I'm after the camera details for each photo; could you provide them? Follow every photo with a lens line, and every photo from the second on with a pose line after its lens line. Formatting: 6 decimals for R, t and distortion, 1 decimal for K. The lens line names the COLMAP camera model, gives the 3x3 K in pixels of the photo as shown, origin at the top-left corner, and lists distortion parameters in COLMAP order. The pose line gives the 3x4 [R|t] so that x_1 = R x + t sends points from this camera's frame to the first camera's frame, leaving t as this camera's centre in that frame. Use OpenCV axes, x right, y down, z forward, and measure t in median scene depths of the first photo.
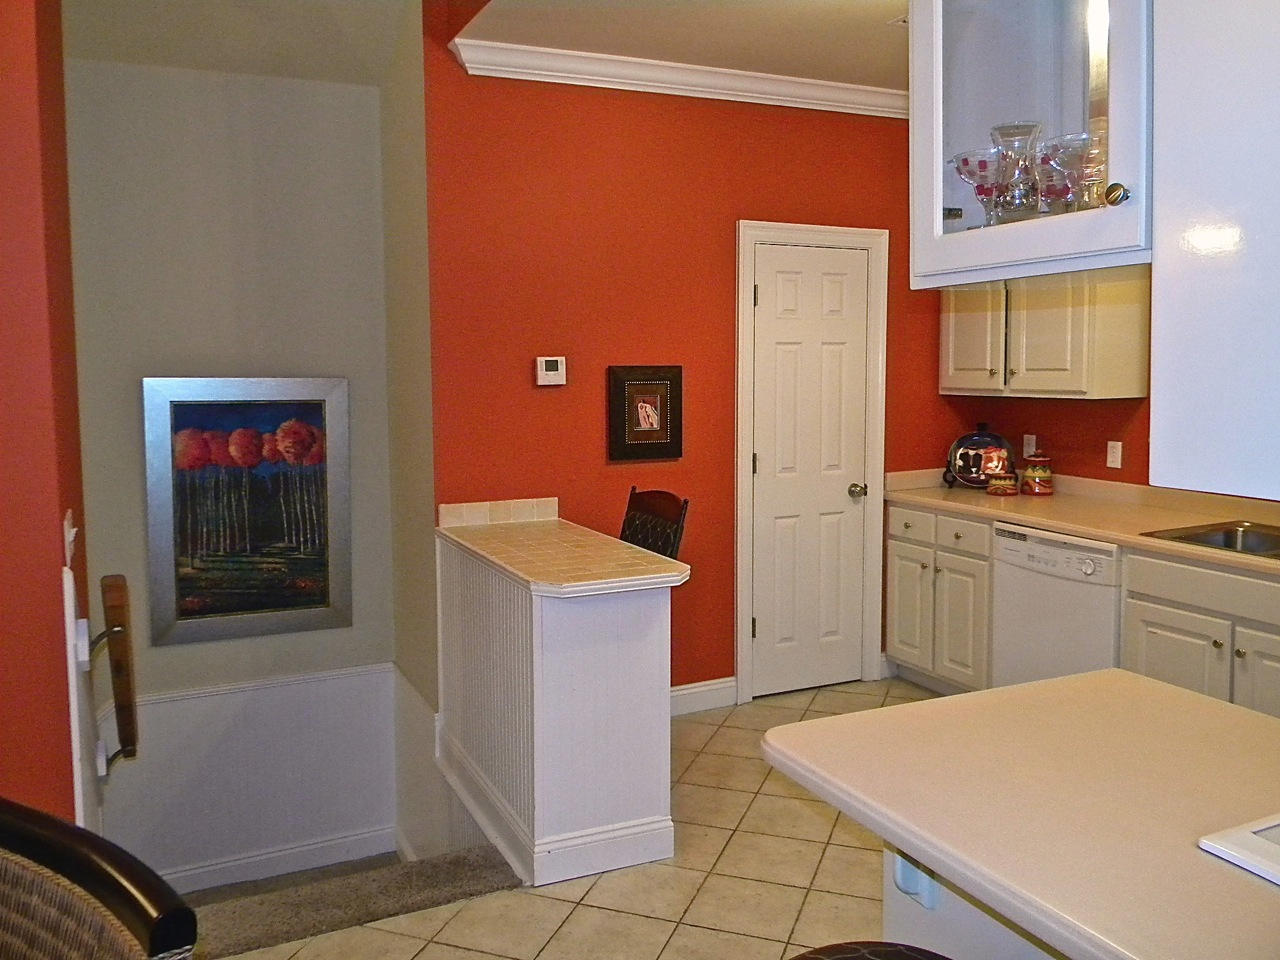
lens RADIAL K [[1045.3, 0, 621.3], [0, 1045.3, 447.9], [0, 0, 1]] dist [0.005565, 0.000187]
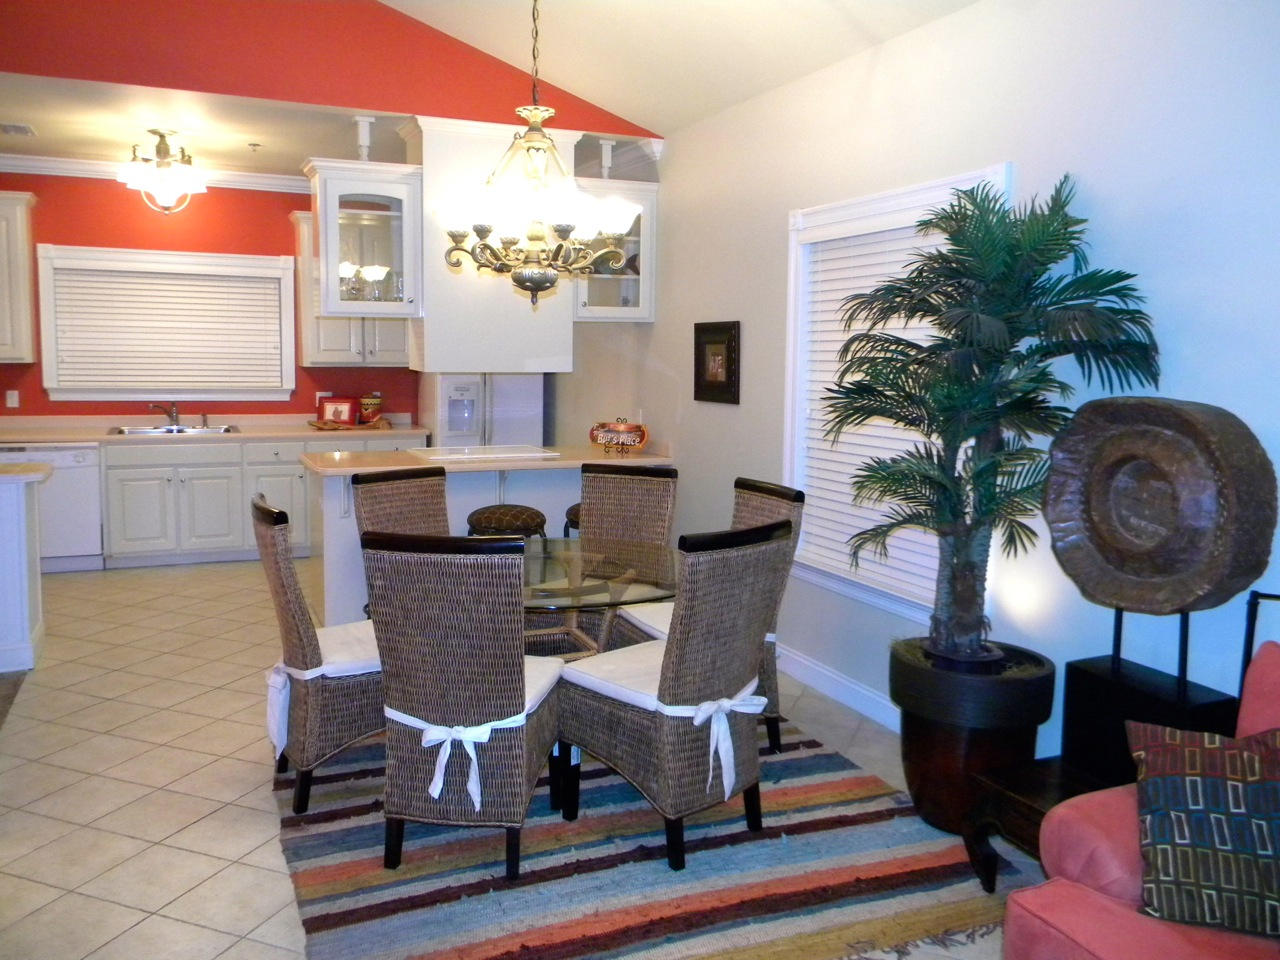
lens RADIAL K [[1047.9, 0, 638.2], [0, 1047.9, 449.8], [0, 0, 1]] dist [-0.001809, -0.004041]
pose [[0.010179, -0.082985, 0.996499, -1.092418], [0.068482, 0.994268, 0.082100, 0.018036], [-0.997600, 0.067407, 0.015803, 0.036602]]
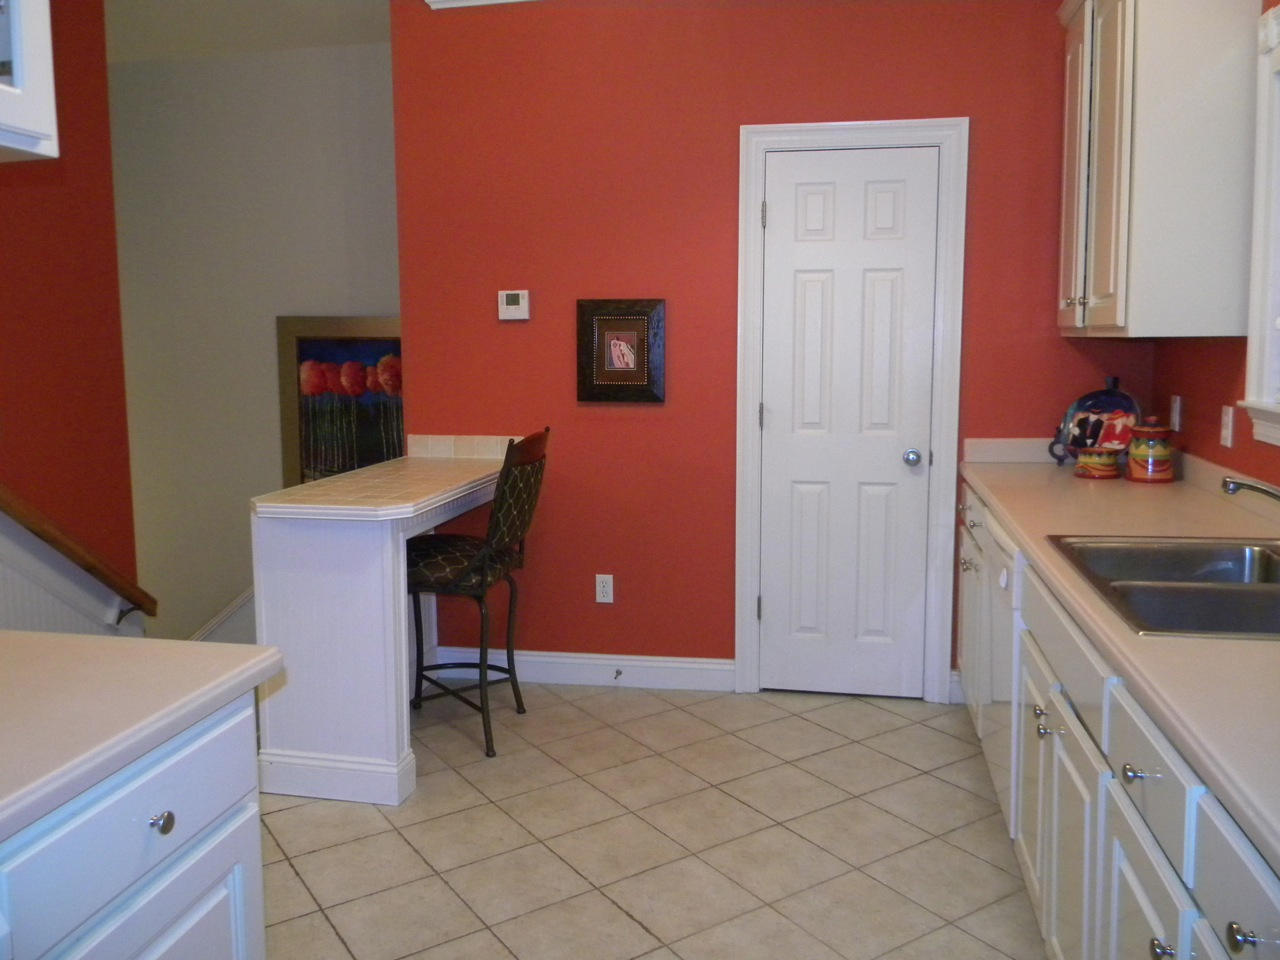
lens RADIAL K [[1045.3, 0, 621.3], [0, 1045.3, 447.9], [0, 0, 1]] dist [0.005565, 0.000187]
pose [[0.805570, 0.066768, -0.588727, 0.546472], [-0.047974, 0.997718, 0.047508, 0.006906], [0.590555, -0.010028, 0.806935, 0.254549]]
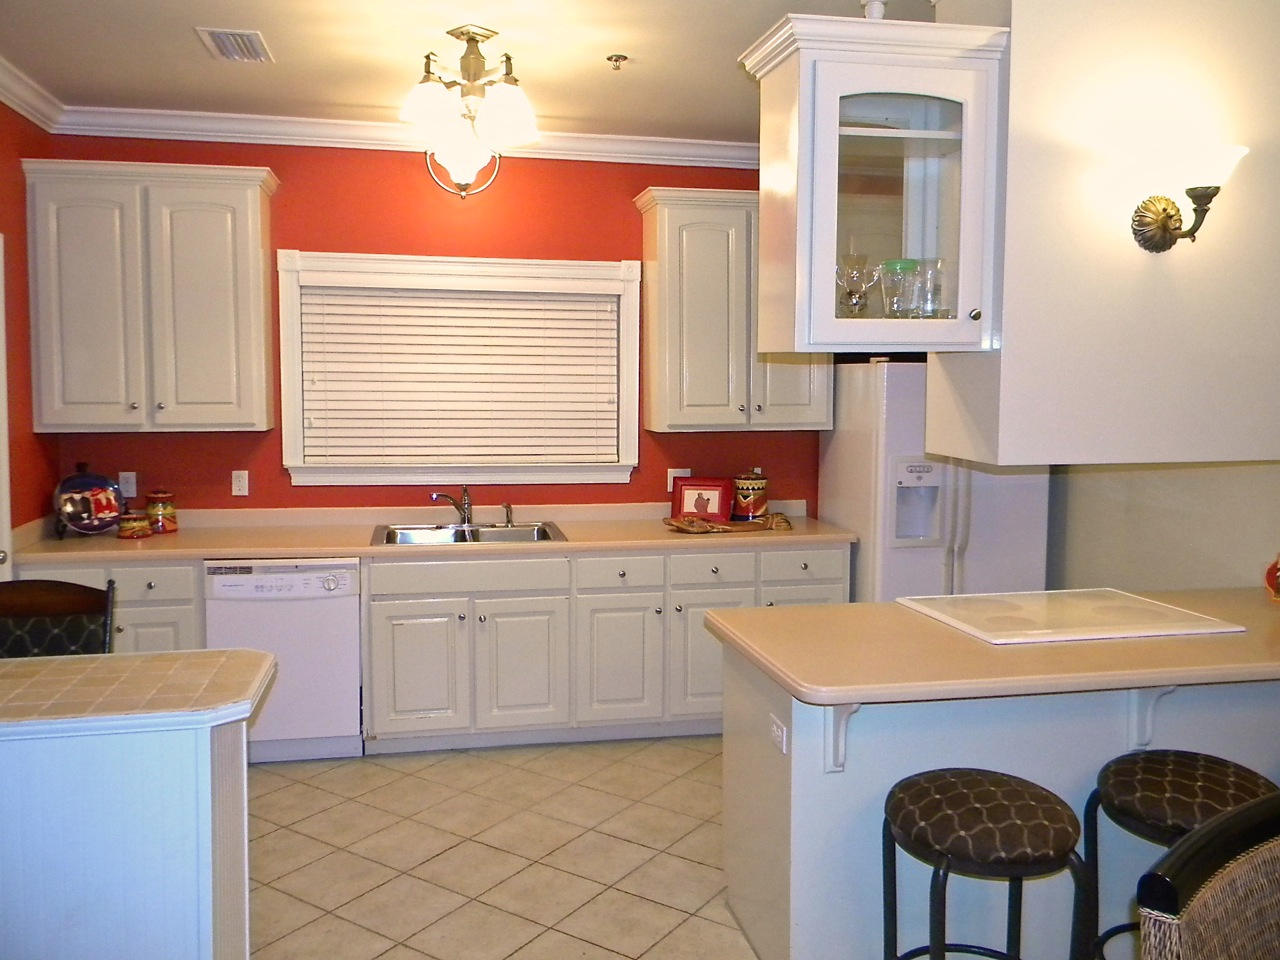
lens RADIAL K [[1064.5, 0, 629.4], [0, 1064.5, 452.6], [0, 0, 1]] dist [0.010752, -0.007132]
pose [[0.229768, -0.052078, 0.971851, -0.477322], [0.074842, 0.996556, 0.035707, -0.032924], [-0.970363, 0.064531, 0.232875, 0.364280]]
